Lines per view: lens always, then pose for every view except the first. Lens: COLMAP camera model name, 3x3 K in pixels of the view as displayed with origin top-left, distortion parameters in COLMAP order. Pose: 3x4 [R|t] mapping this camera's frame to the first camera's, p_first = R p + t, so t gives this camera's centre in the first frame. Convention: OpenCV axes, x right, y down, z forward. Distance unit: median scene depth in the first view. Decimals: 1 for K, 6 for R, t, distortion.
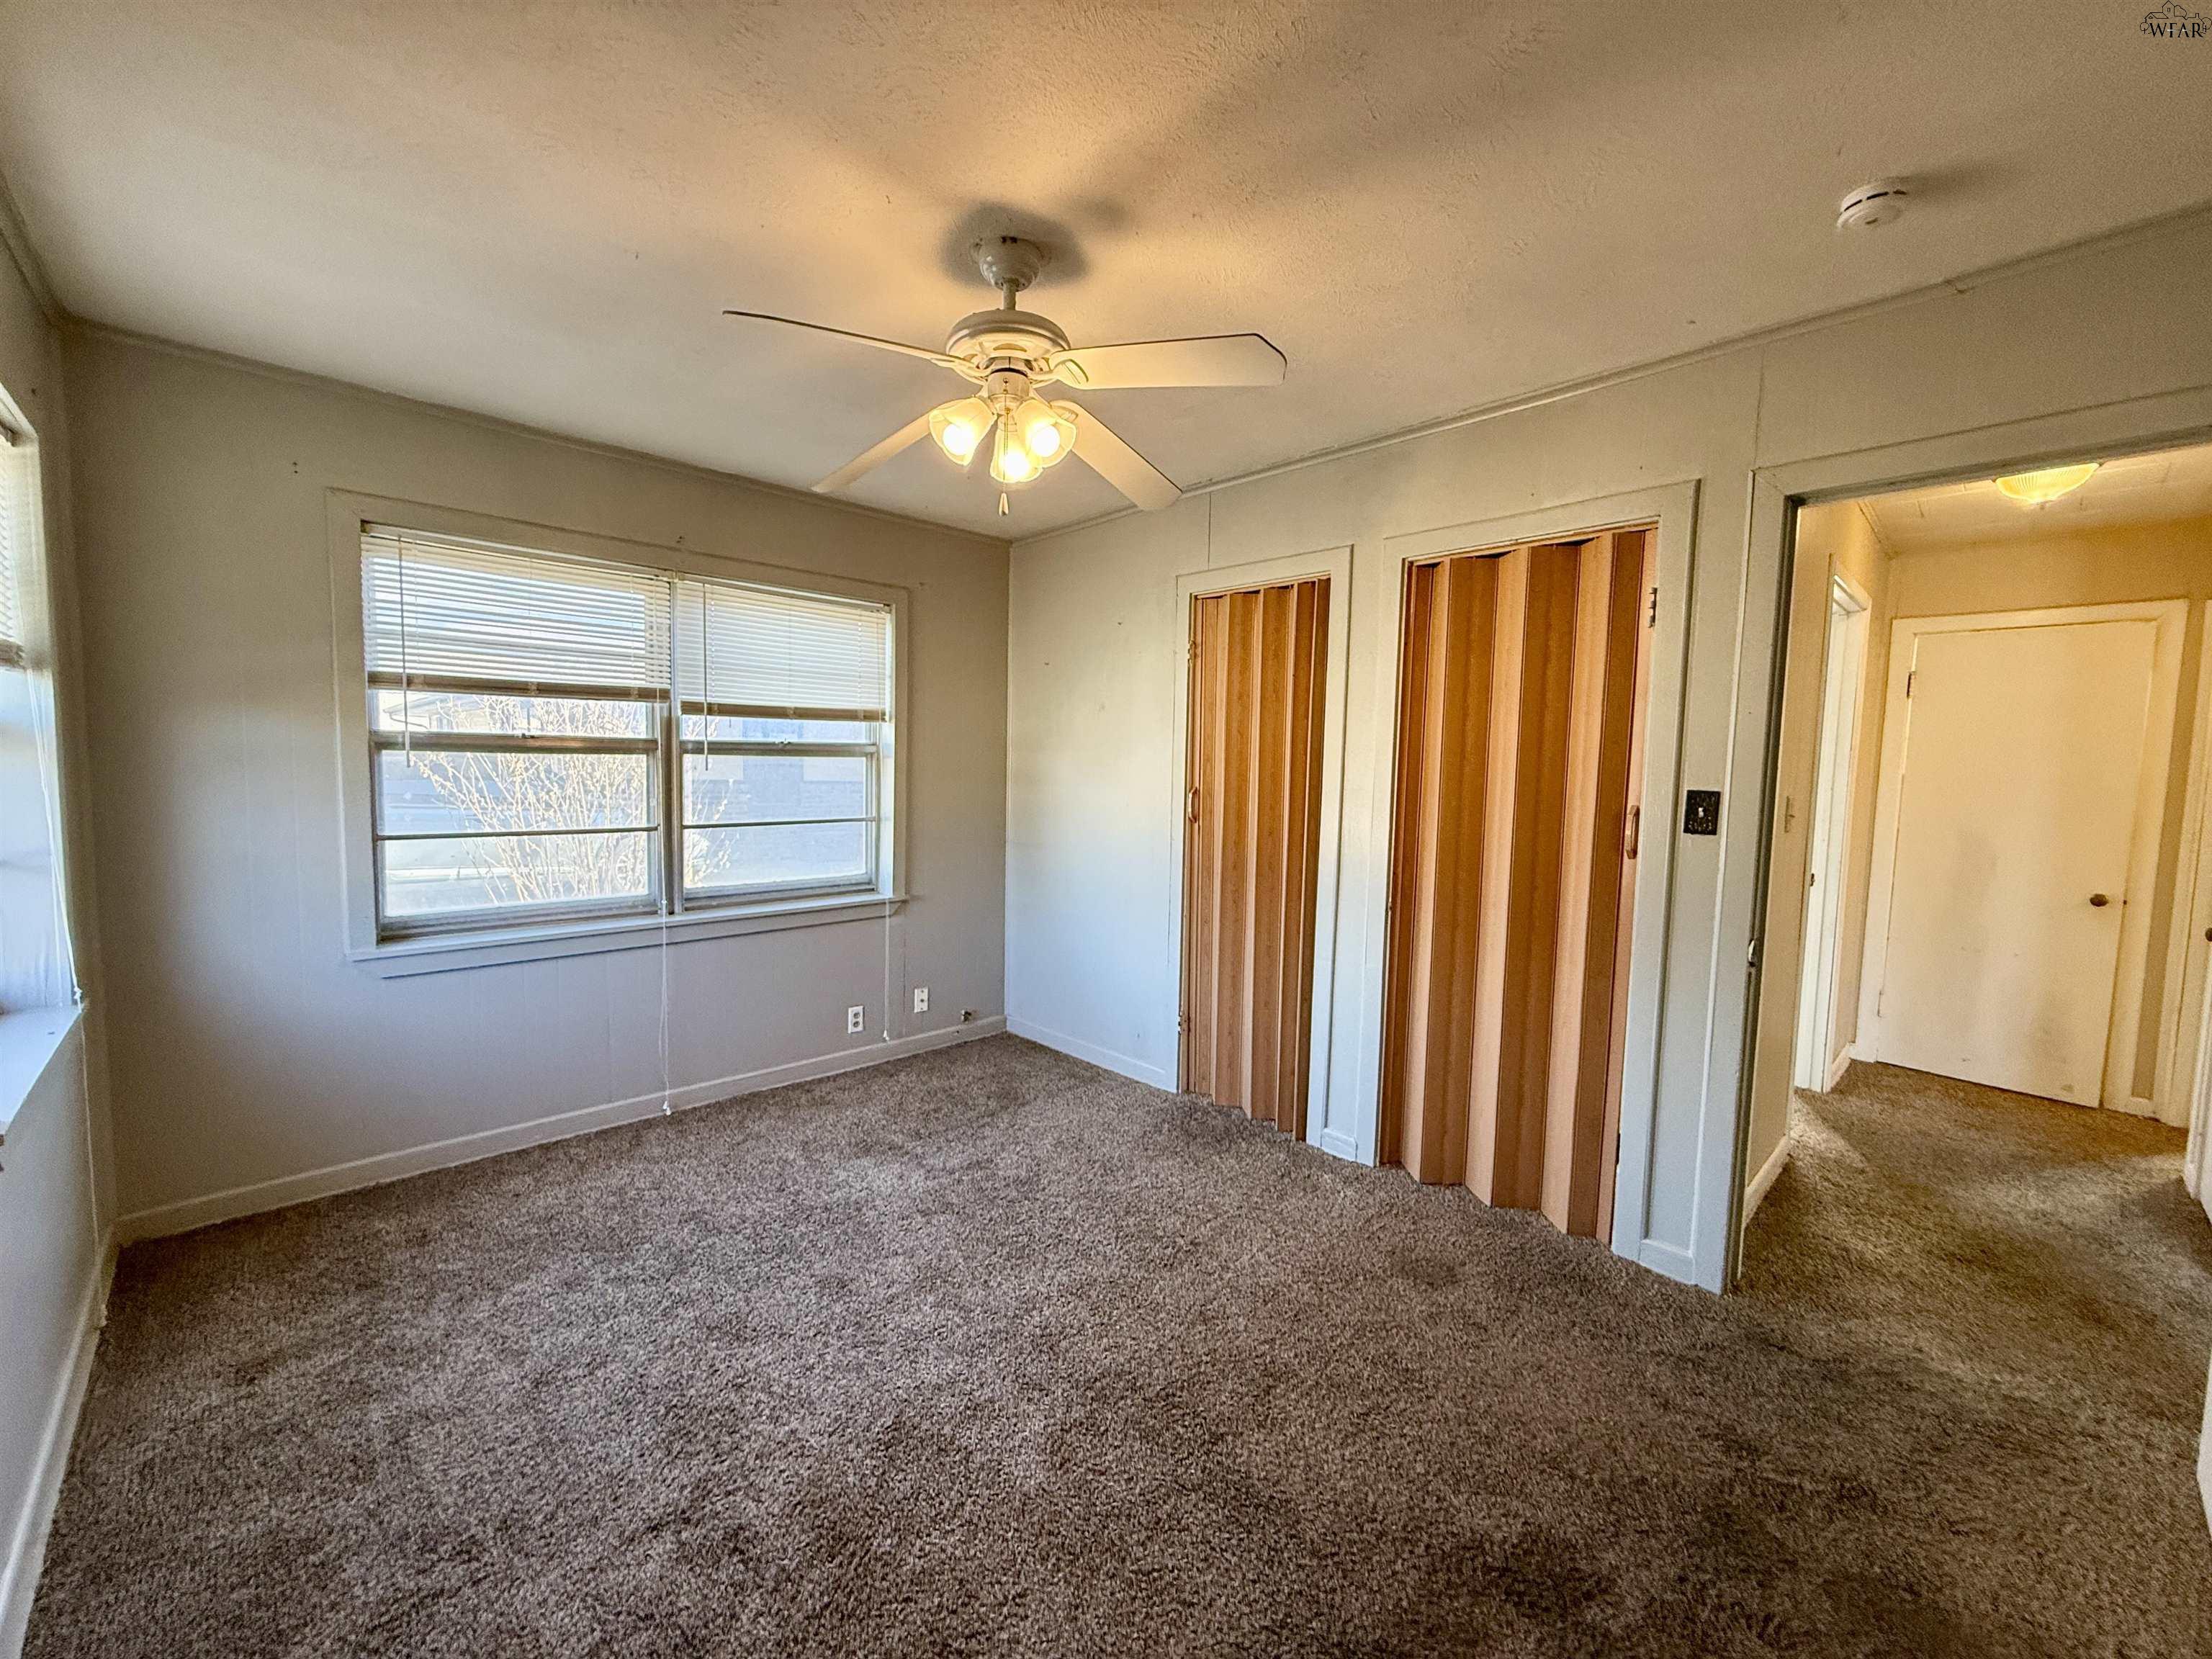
lens RADIAL K [[875.1, 0, 1109.2], [0, 875.1, 831.6], [0, 0, 1]] dist [-0.000474, 0.000031]
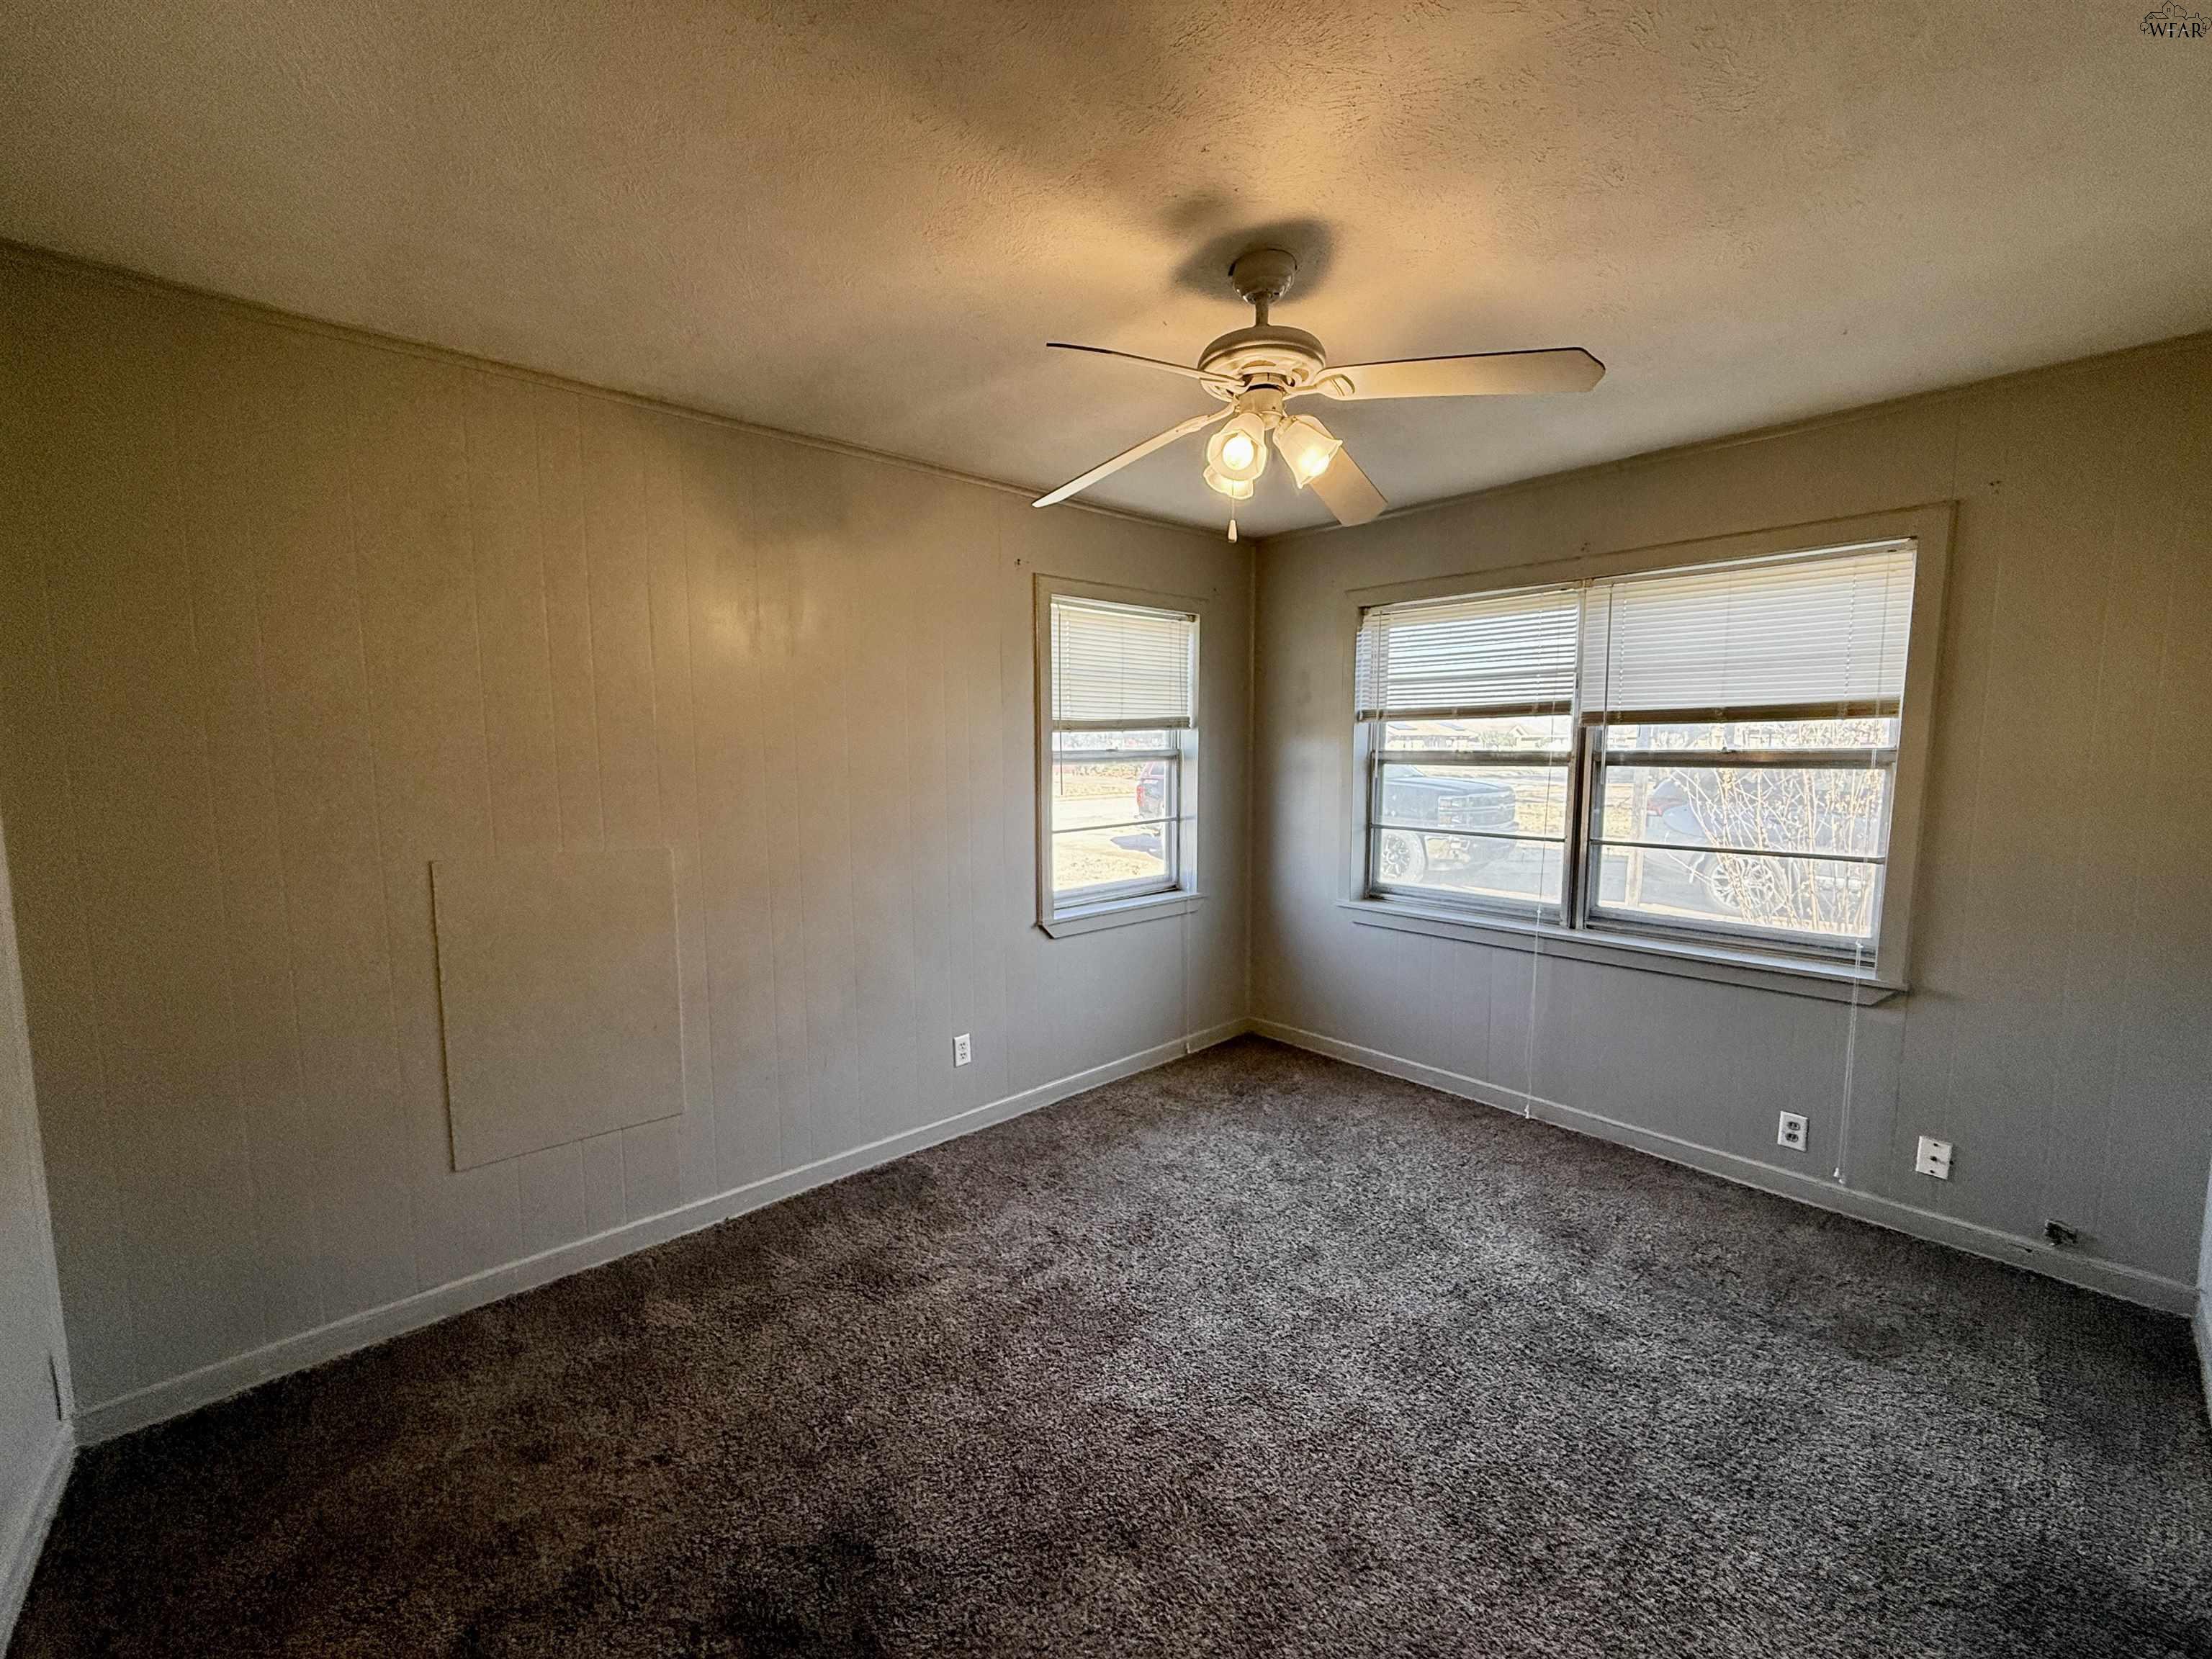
lens RADIAL K [[875.1, 0, 1109.2], [0, 875.1, 831.6], [0, 0, 1]] dist [-0.000474, 0.000031]
pose [[-0.026167, 0.067404, -0.997383, 0.494398], [-0.086347, 0.993843, 0.069430, -0.037756], [0.995921, 0.087937, -0.020186, 0.493650]]
